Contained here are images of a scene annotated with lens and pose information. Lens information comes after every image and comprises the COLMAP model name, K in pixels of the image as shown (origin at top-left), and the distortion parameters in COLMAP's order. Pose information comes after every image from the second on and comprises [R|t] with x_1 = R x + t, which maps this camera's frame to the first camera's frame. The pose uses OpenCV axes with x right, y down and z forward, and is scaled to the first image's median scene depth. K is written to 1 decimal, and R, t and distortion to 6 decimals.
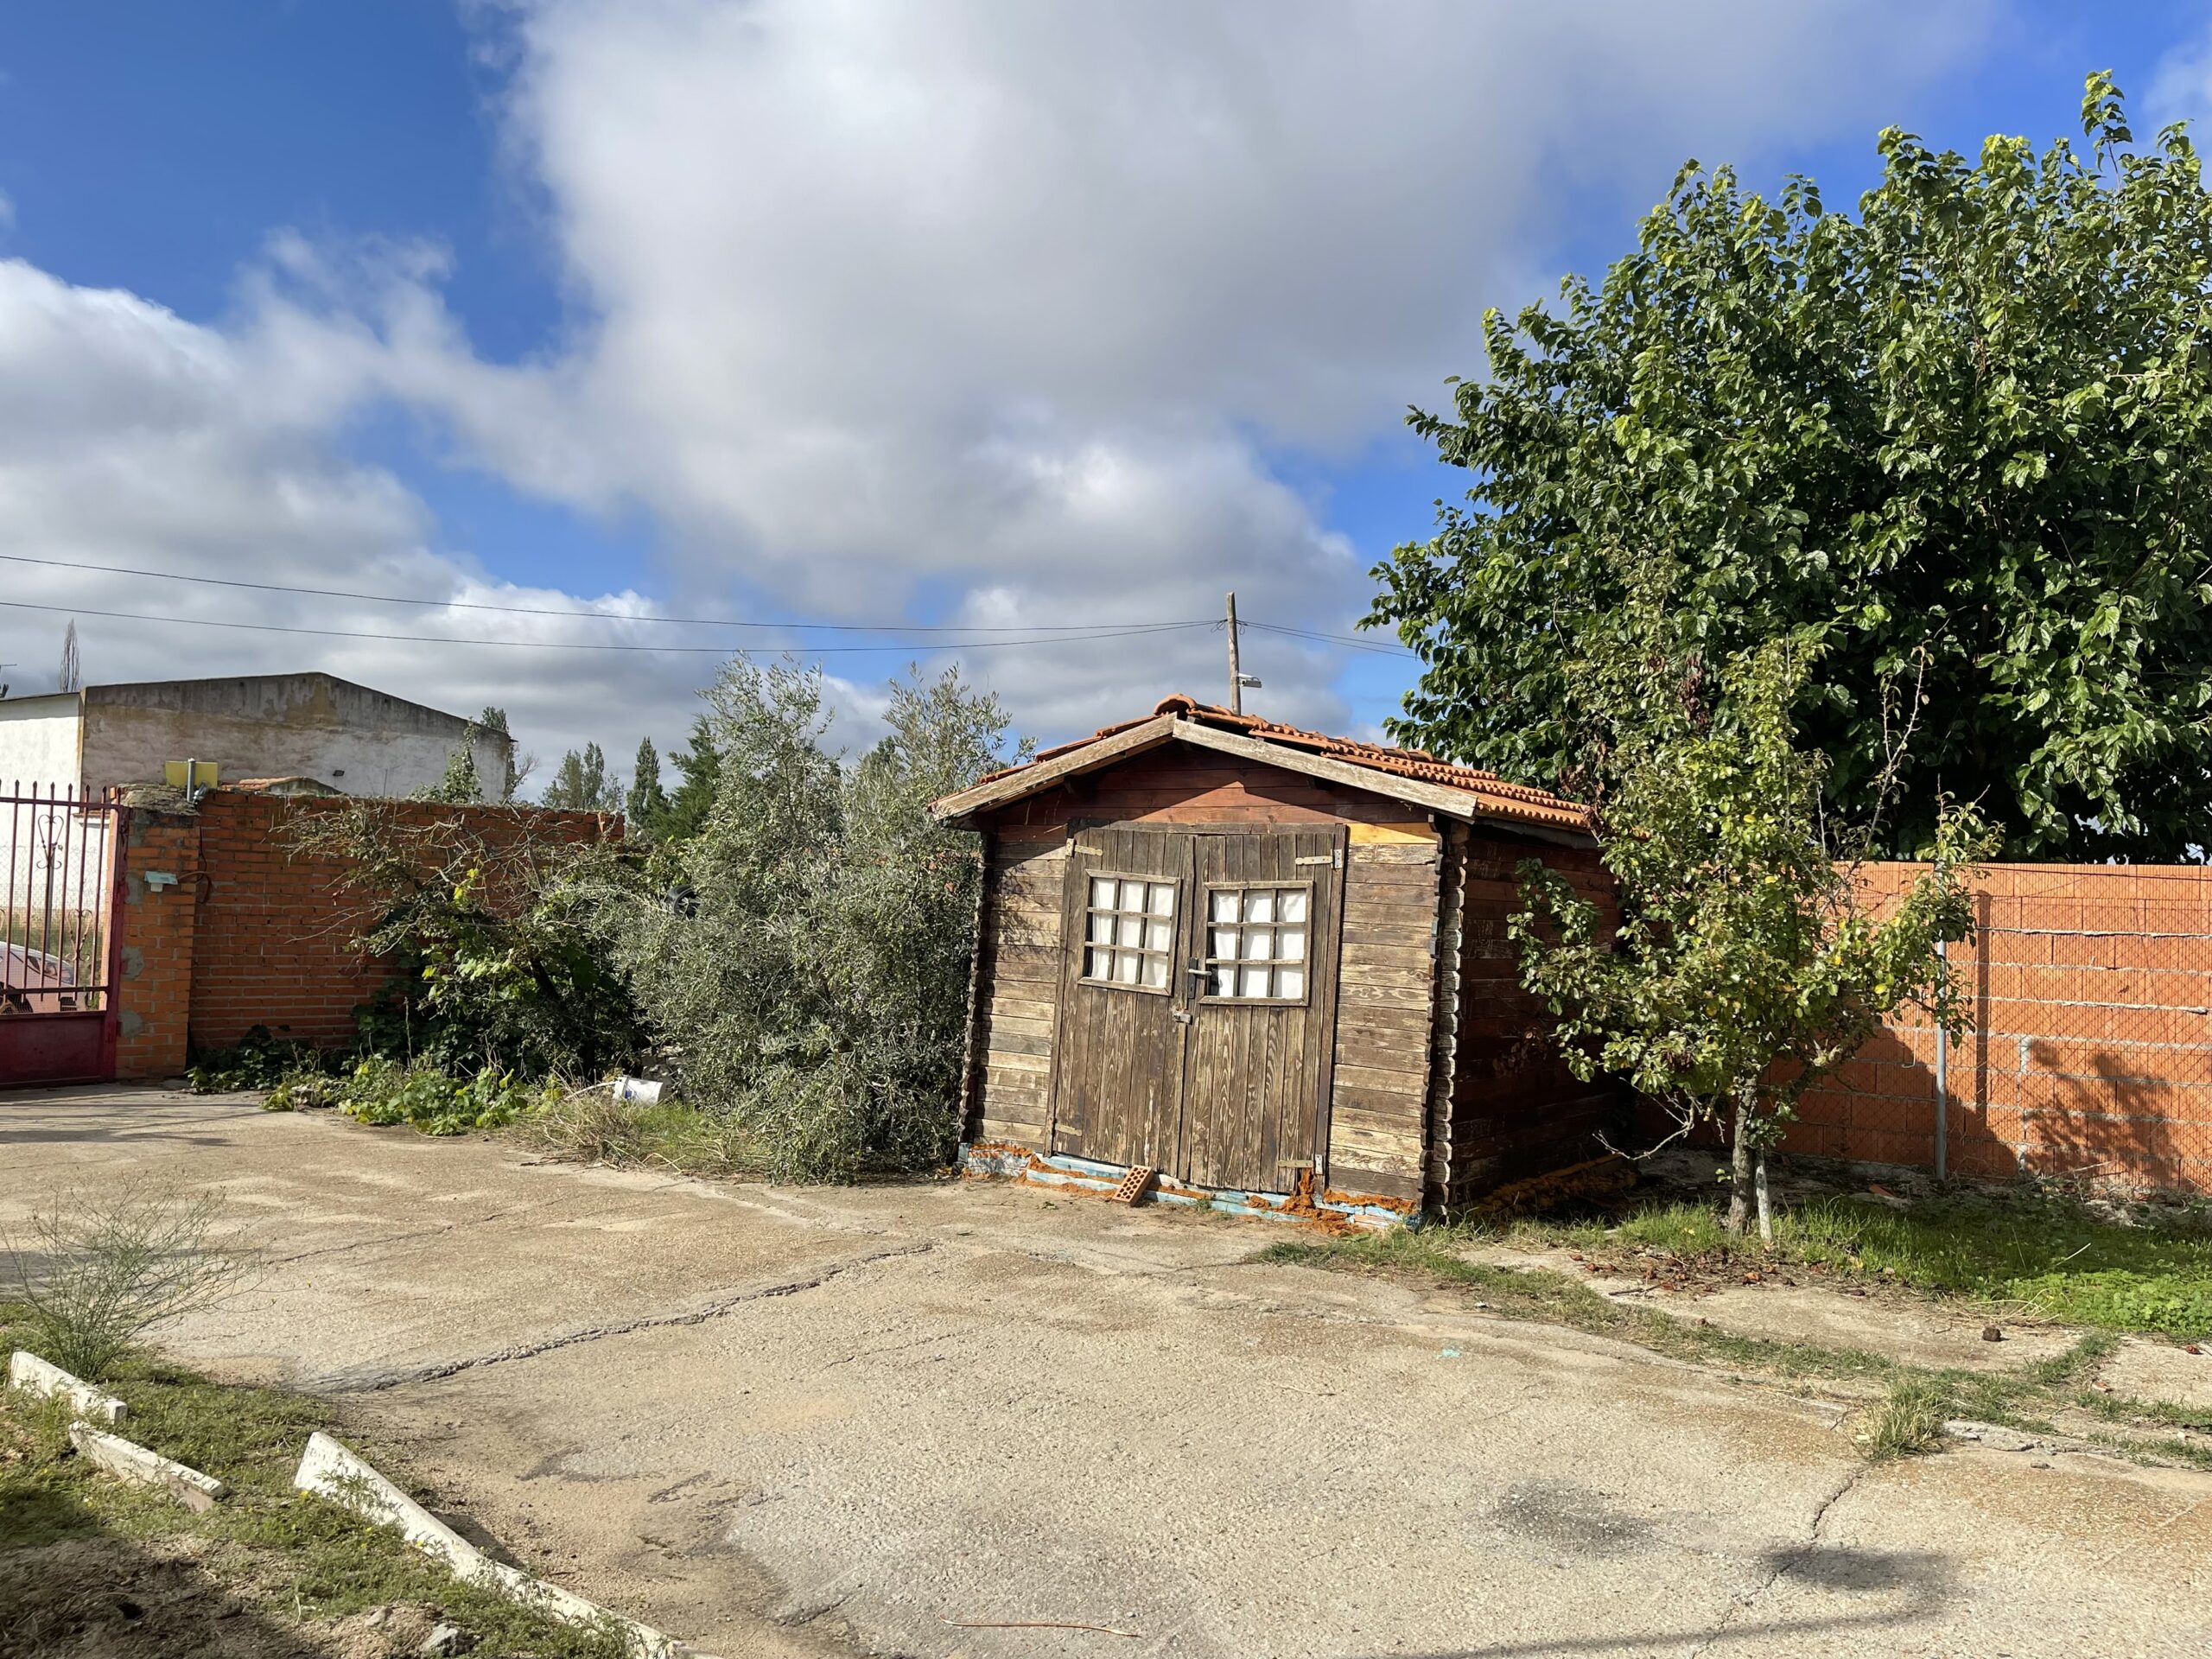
lens RADIAL K [[1710.8, 0, 1098.5], [0, 1710.8, 826.8], [0, 0, 1]] dist [0.055551, -0.007665]
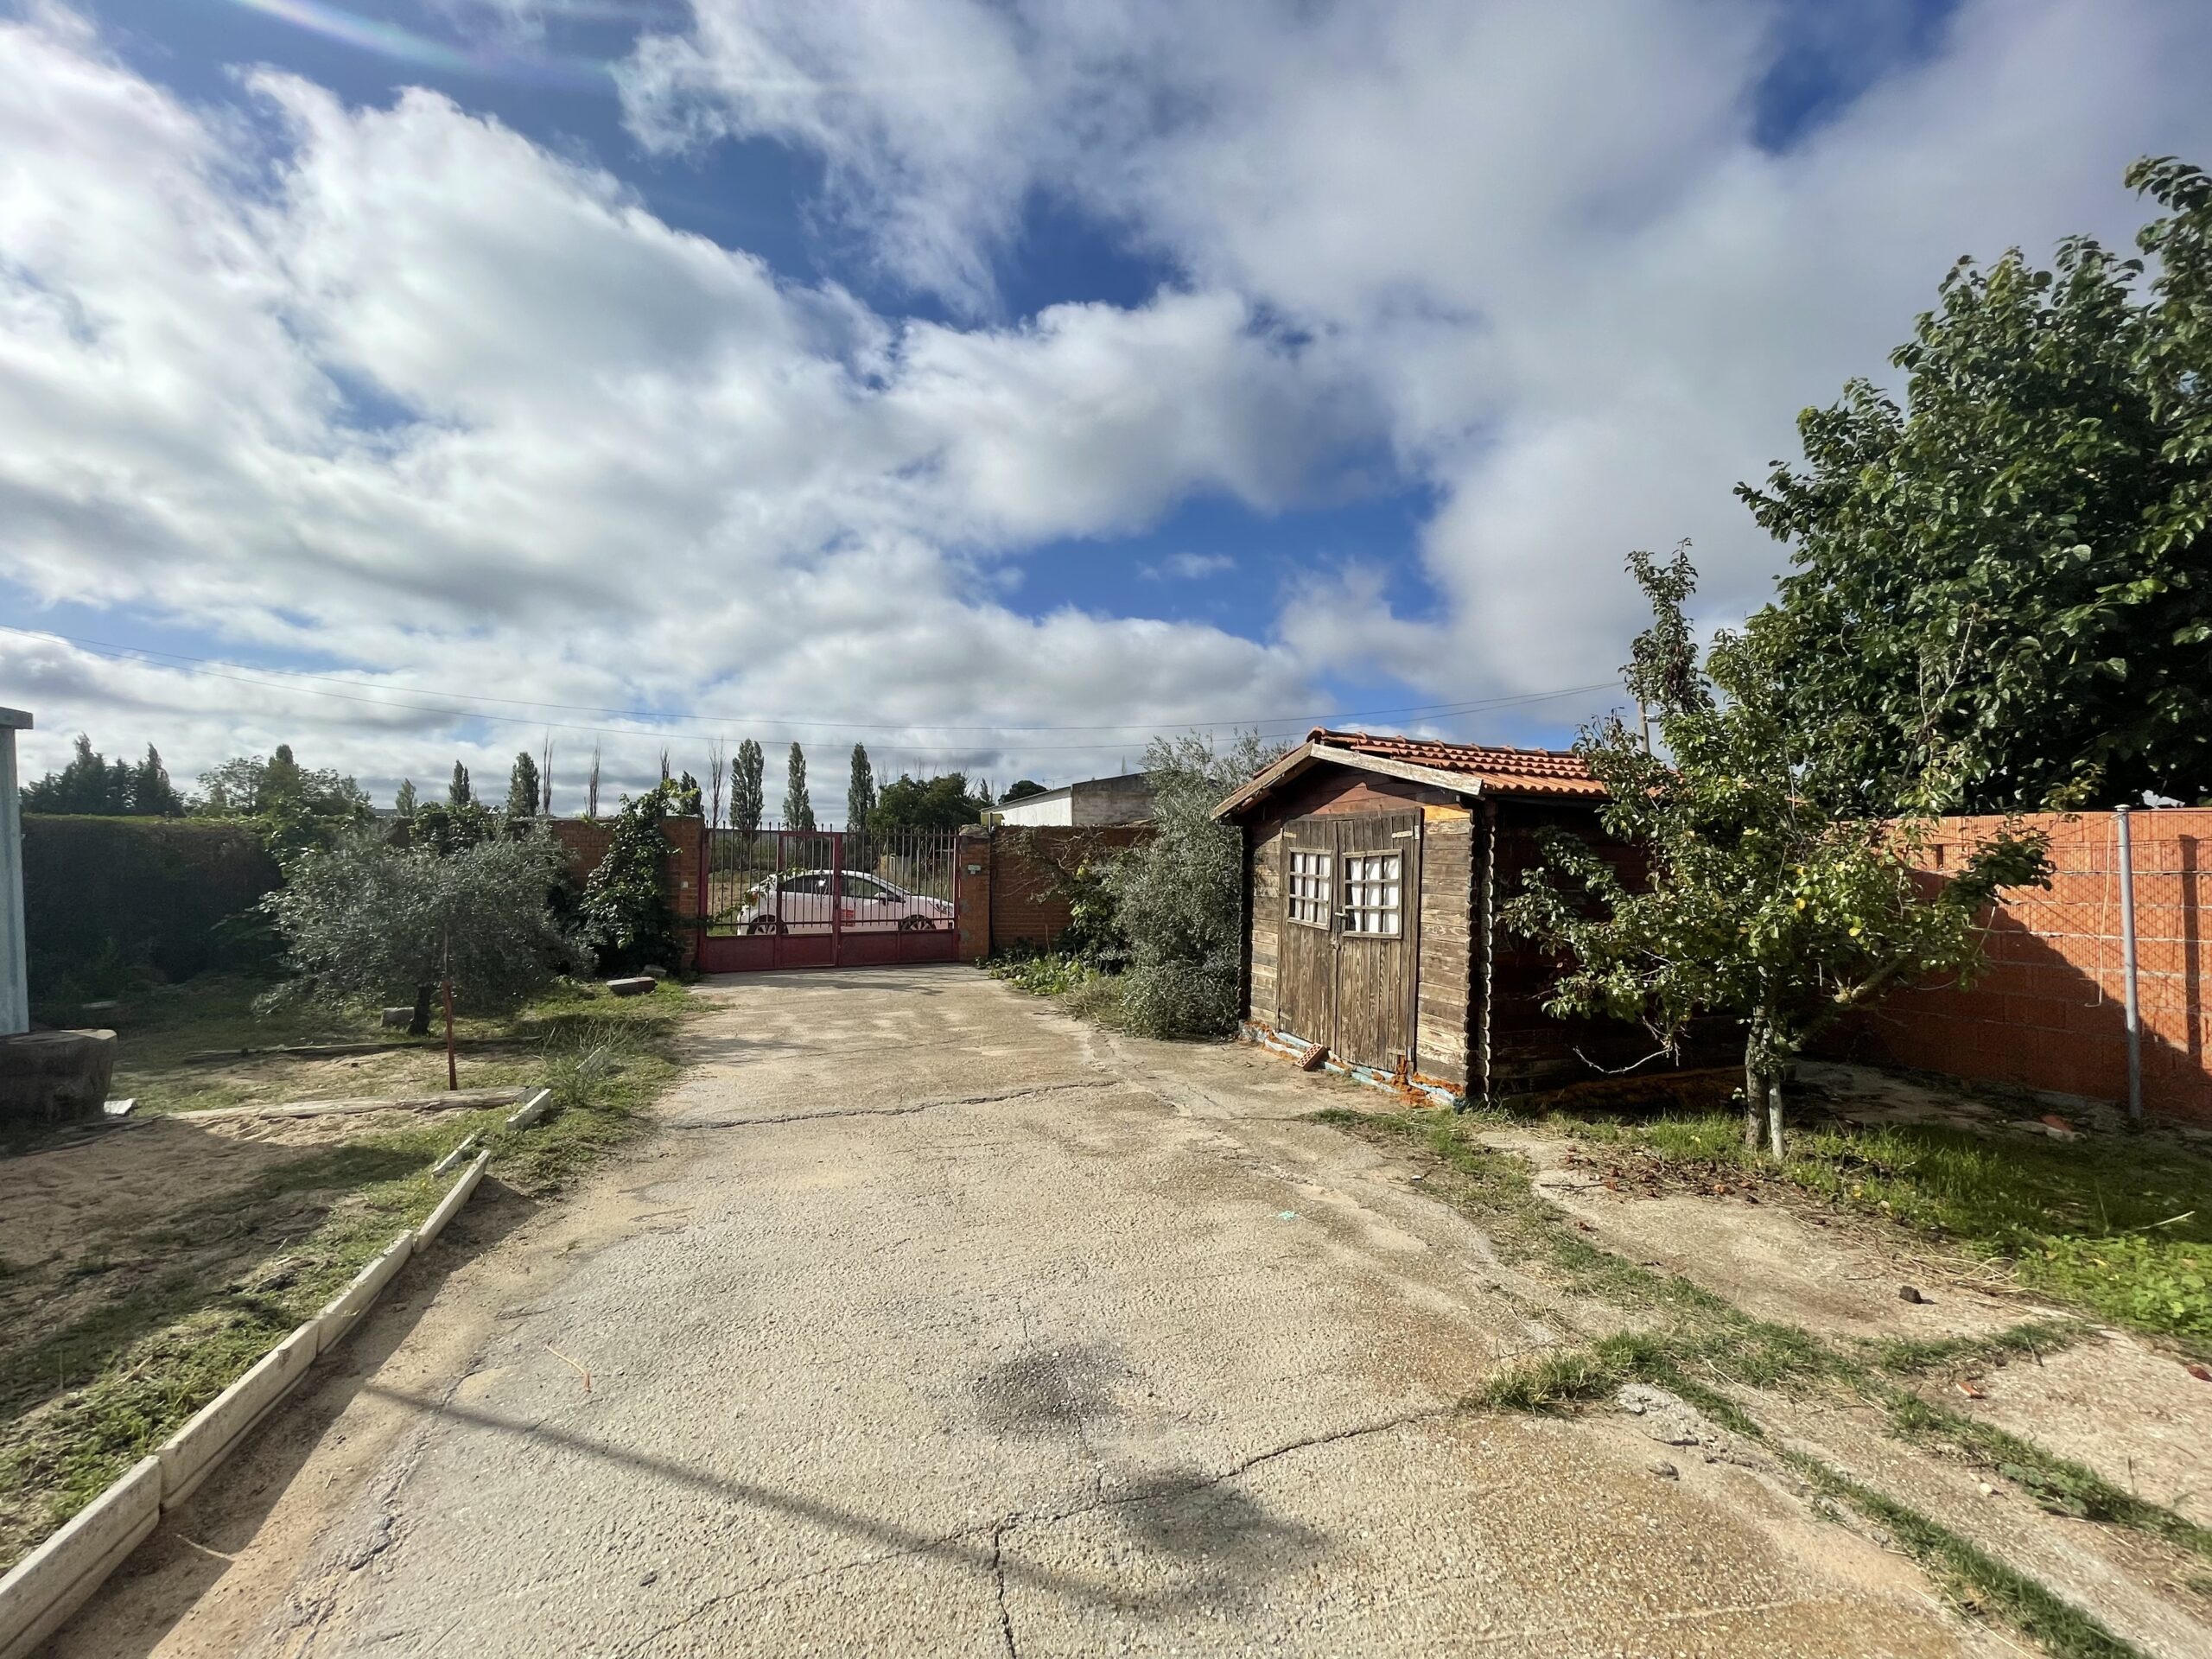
lens RADIAL K [[888.3, 0, 1113.1], [0, 888.3, 833.5], [0, 0, 1]] dist [-0.002841, 0.000085]
pose [[0.833746, -0.046210, -0.550211, 0.318733], [0.043623, 0.998890, -0.017791, 0.020706], [0.550422, -0.009168, 0.834836, 0.261381]]
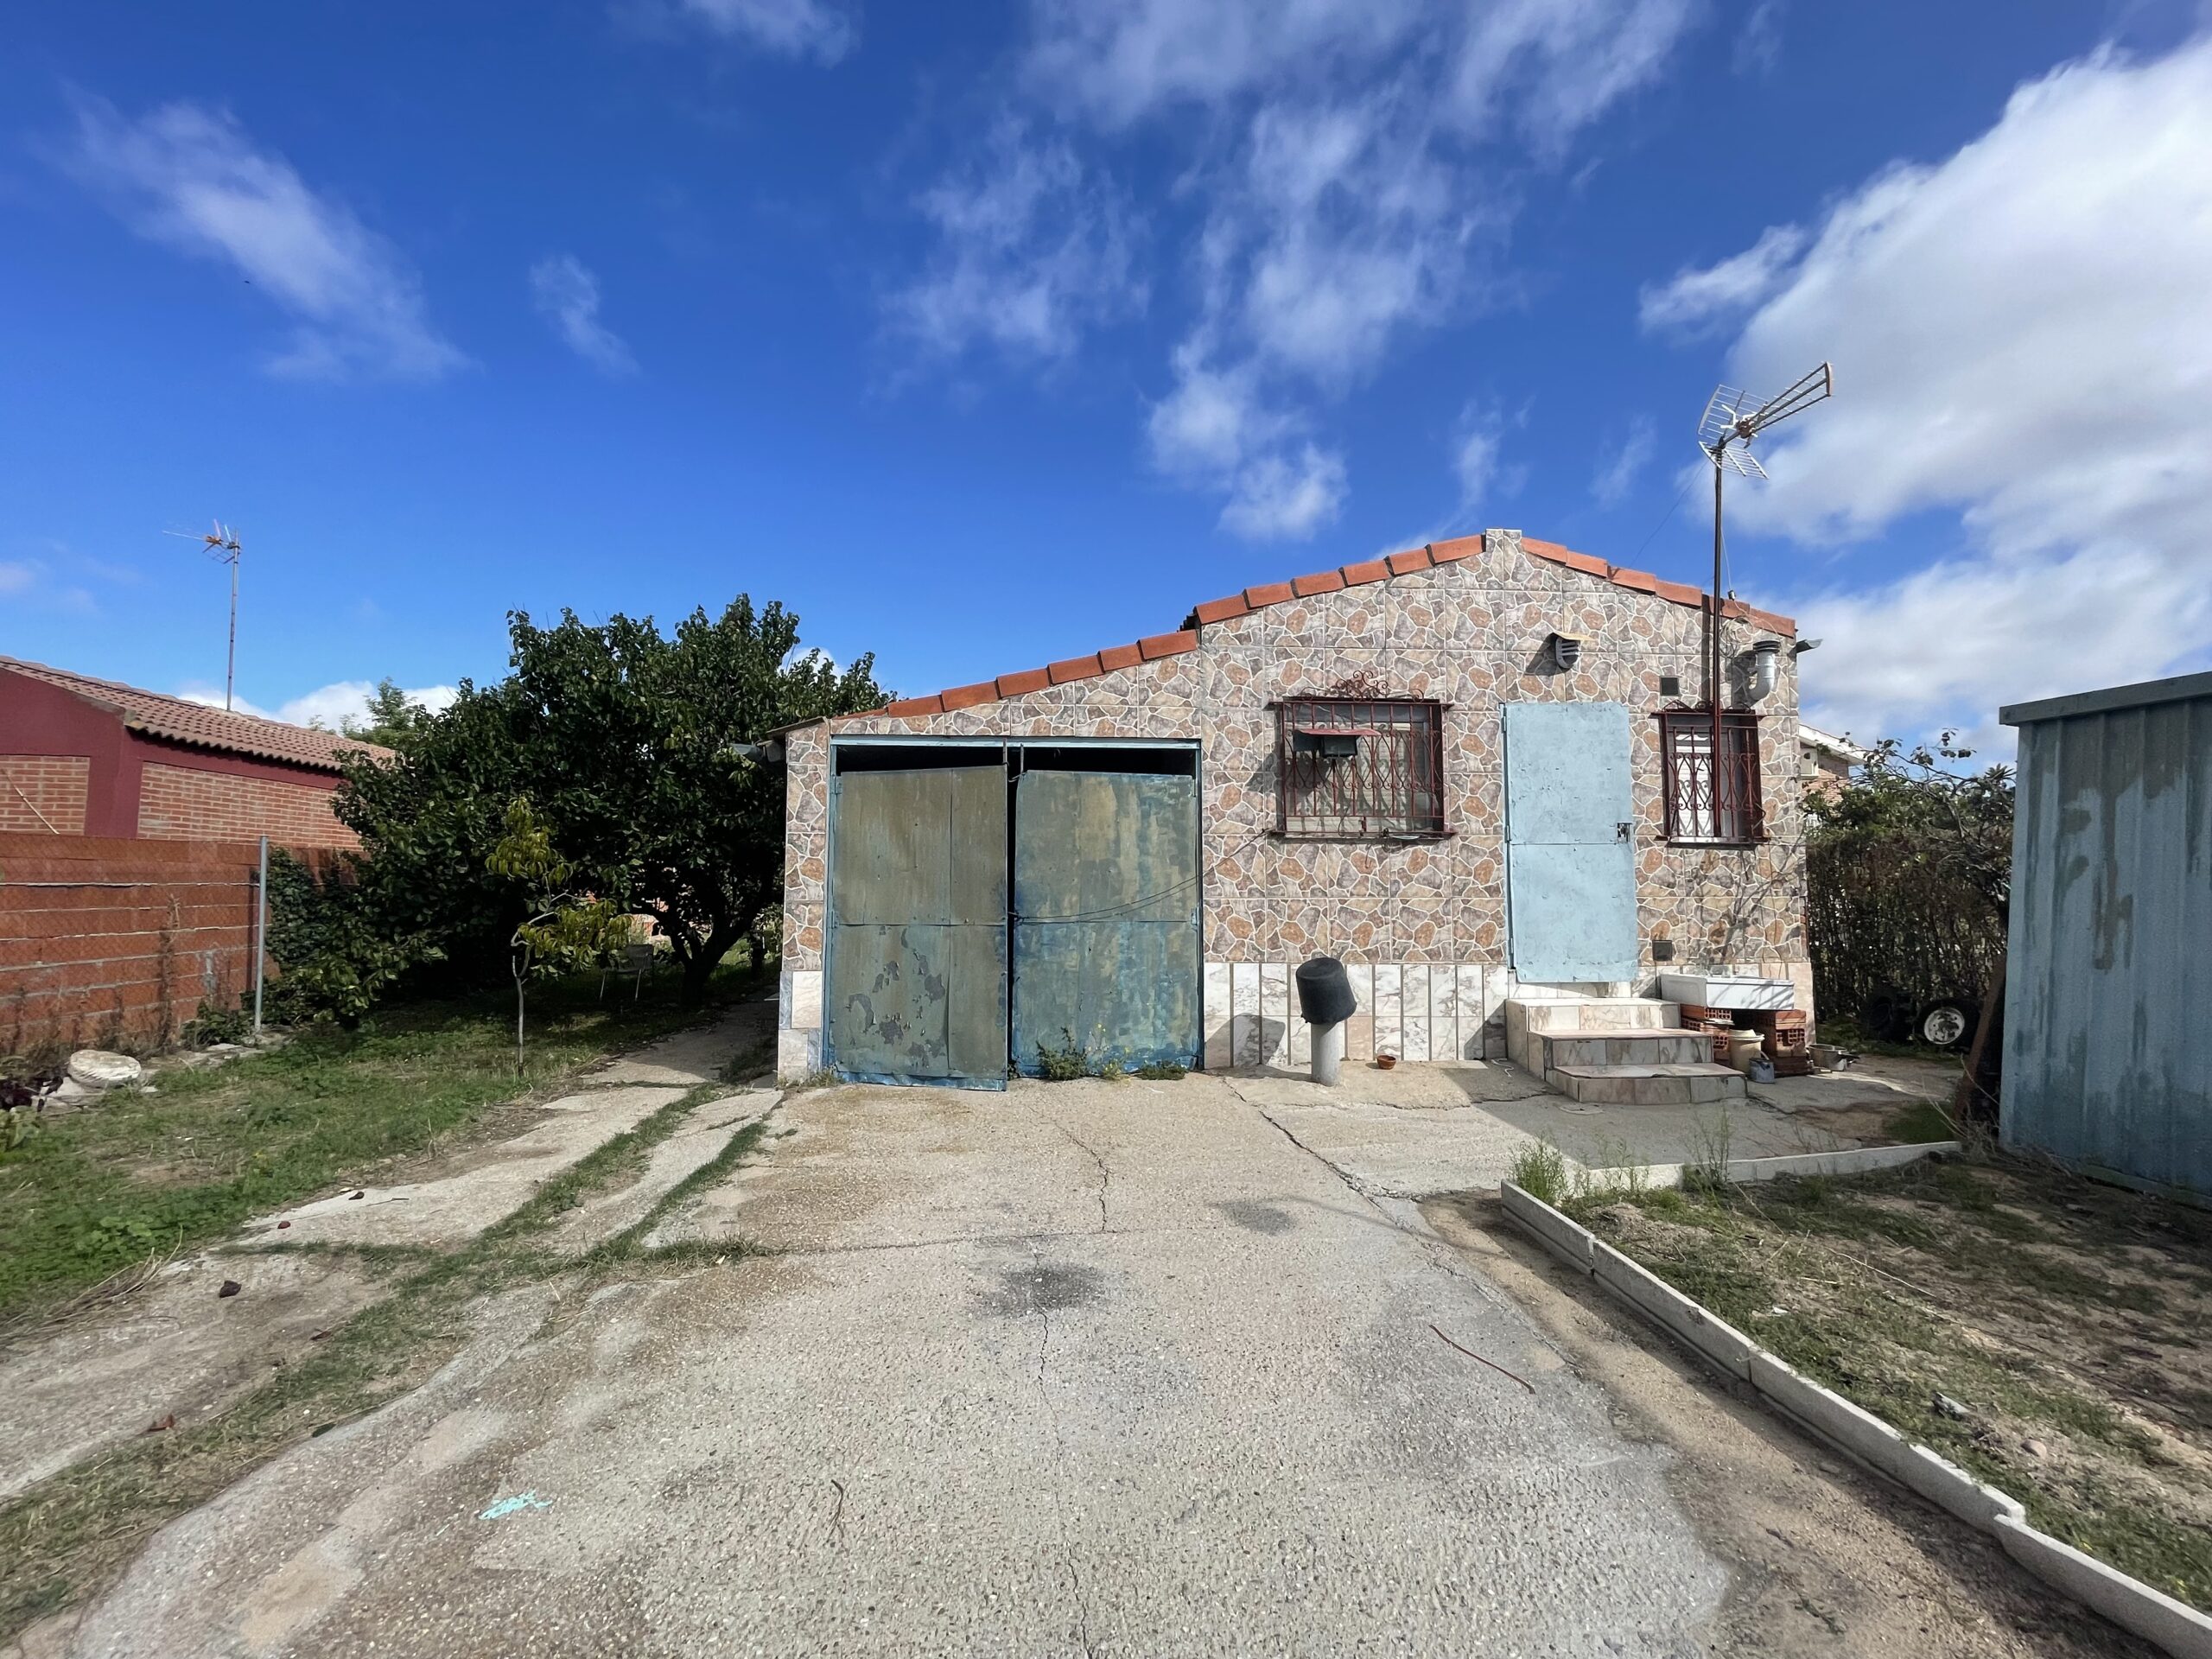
lens RADIAL K [[888.3, 0, 1116.1], [0, 888.3, 828.1], [0, 0, 1]] dist [-0.002841, 0.000085]
pose [[-0.688135, 0.014474, 0.725438, -0.158481], [-0.049250, 0.996563, -0.066601, 0.027580], [-0.723909, -0.081558, -0.685057, 0.739239]]
